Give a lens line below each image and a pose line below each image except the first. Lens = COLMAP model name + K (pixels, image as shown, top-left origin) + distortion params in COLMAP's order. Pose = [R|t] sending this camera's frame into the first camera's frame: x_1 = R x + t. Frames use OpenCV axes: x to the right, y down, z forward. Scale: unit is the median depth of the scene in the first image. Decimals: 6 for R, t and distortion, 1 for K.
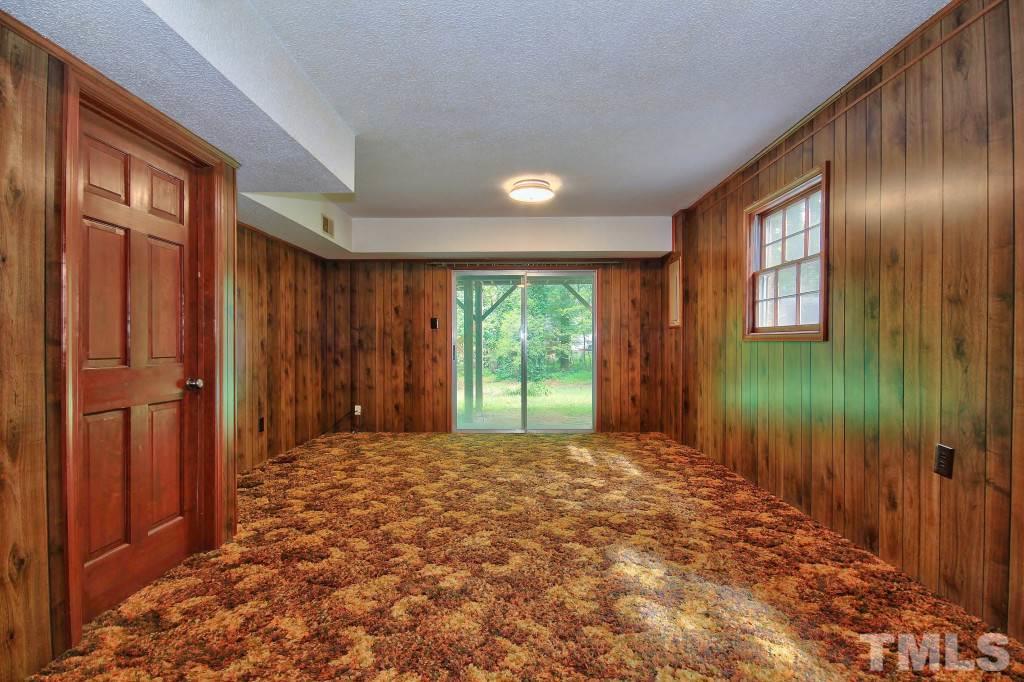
lens RADIAL K [[476.5, 0, 512.0], [0, 476.5, 341.0], [0, 0, 1]] dist [-0.002398, -0.000119]
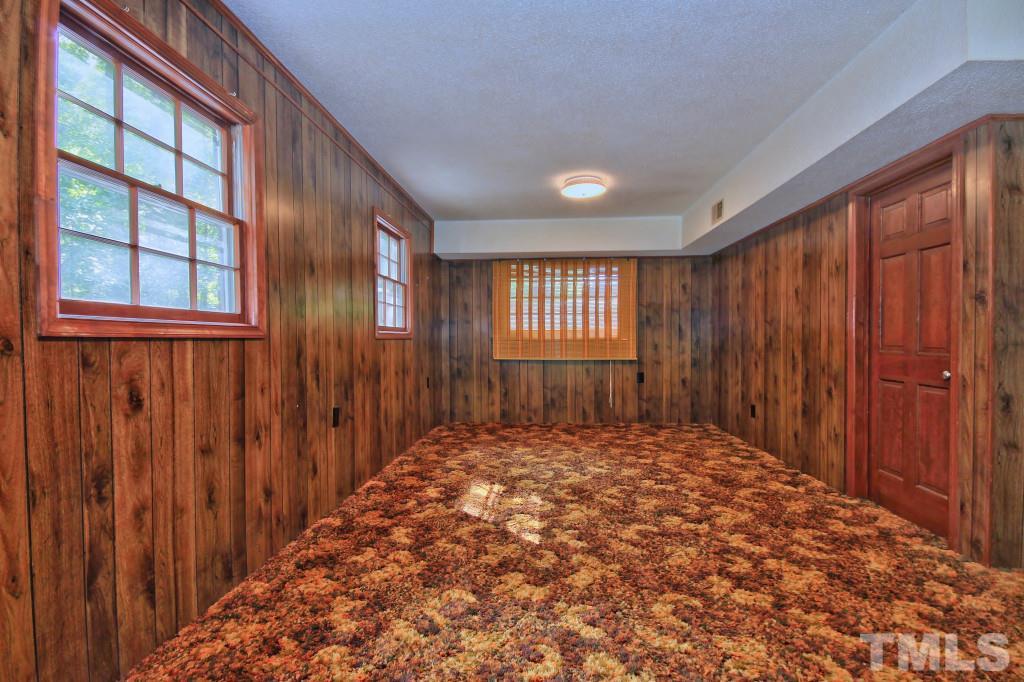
lens RADIAL K [[476.5, 0, 512.0], [0, 476.5, 341.0], [0, 0, 1]] dist [-0.002398, -0.000119]
pose [[-0.997524, 0.006094, 0.070056, 0.202989], [0.006260, 0.999978, 0.002157, 0.008168], [-0.070041, 0.002590, -0.997541, 2.118459]]
